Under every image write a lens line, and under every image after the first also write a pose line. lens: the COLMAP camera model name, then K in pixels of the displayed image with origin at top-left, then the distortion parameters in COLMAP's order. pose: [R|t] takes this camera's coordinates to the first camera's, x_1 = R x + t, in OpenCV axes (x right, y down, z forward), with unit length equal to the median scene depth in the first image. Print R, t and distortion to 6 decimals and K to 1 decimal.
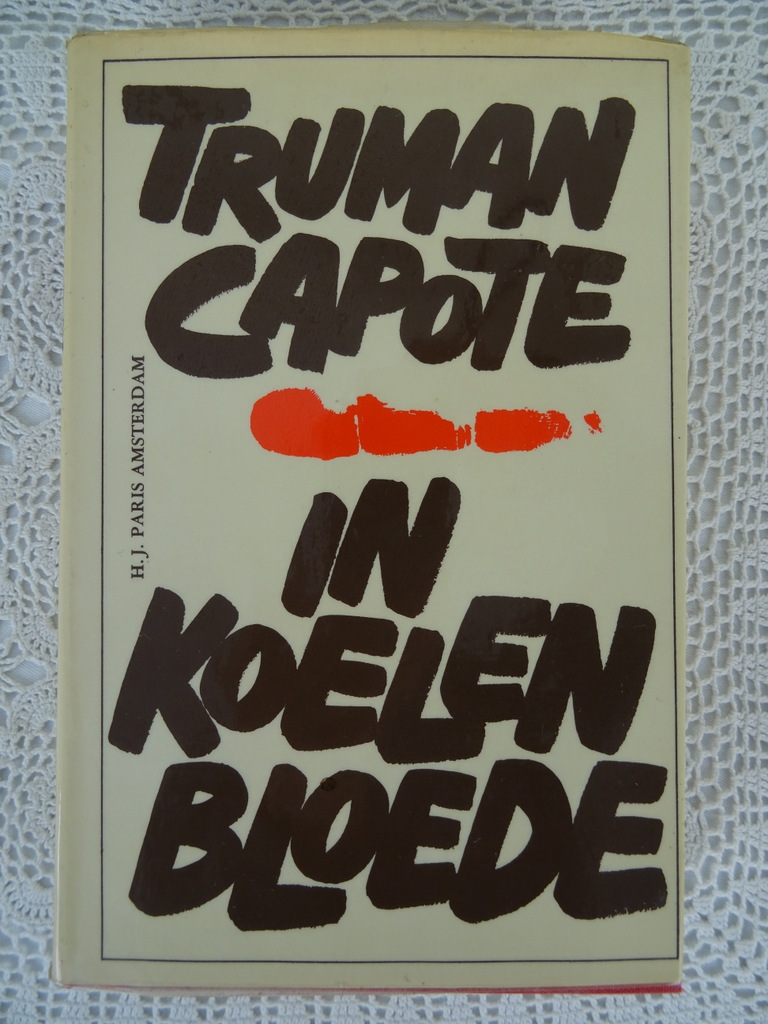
lens RADIAL K [[735.9, 0, 379.7], [0, 735.9, 505.9], [0, 0, 1]] dist [0.003543, -0.017497]
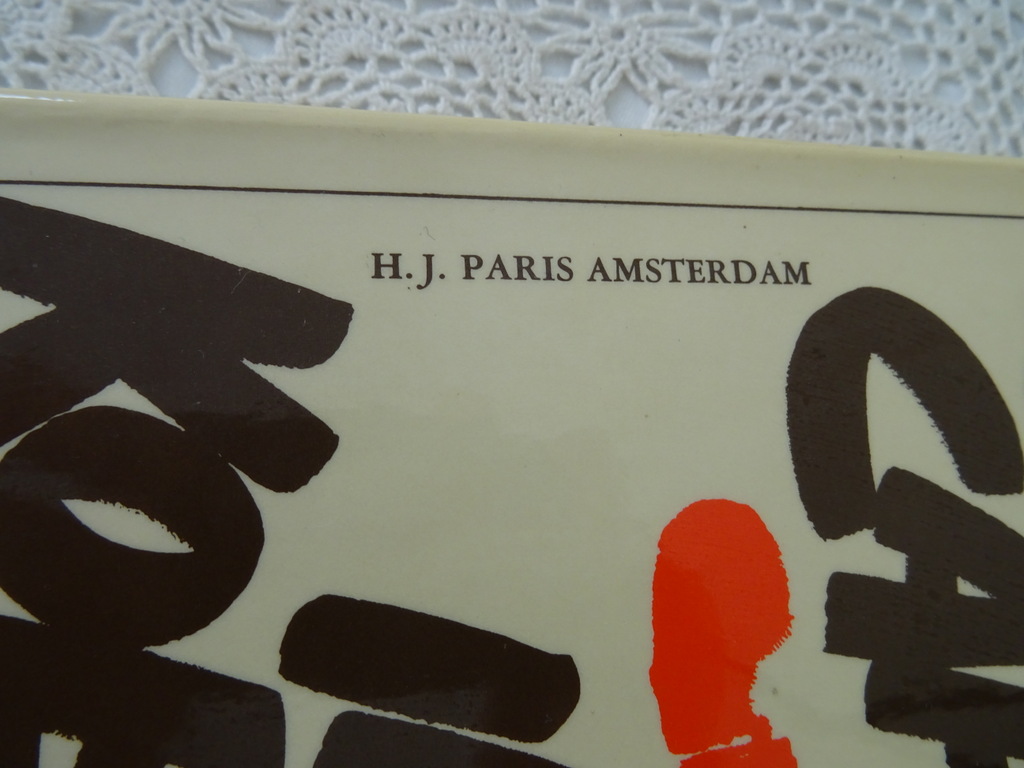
lens RADIAL K [[735.9, 0, 519.8], [0, 735.9, 386.1], [0, 0, 1]] dist [0.003543, -0.017497]
pose [[0.048415, 0.983647, -0.173478, -0.170900], [-0.982518, 0.015642, -0.185510, 0.093498], [-0.179763, 0.179426, 0.967208, 0.551636]]
